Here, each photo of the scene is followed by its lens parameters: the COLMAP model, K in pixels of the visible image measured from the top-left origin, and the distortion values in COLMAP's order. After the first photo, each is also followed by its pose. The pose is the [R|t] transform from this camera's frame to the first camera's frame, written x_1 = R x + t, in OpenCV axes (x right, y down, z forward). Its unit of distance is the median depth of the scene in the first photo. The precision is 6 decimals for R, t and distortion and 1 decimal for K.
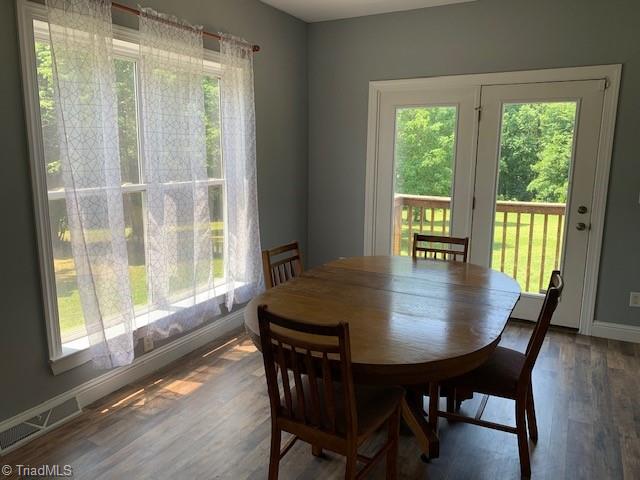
lens RADIAL K [[498.0, 0, 317.1], [0, 498.0, 236.8], [0, 0, 1]] dist [0.008212, -0.015250]
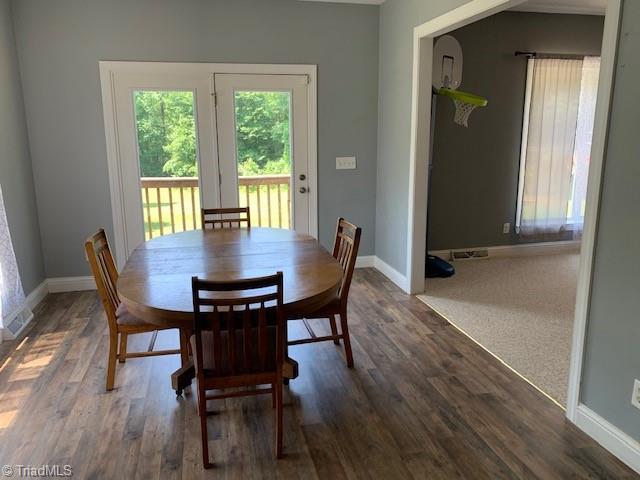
lens RADIAL K [[498.0, 0, 323.3], [0, 498.0, 242.2], [0, 0, 1]] dist [0.008212, -0.015250]
pose [[0.728299, -0.159582, 0.666419, -0.274835], [0.130502, 0.987007, 0.093732, -0.000988], [-0.672718, 0.018704, 0.739663, 0.008484]]
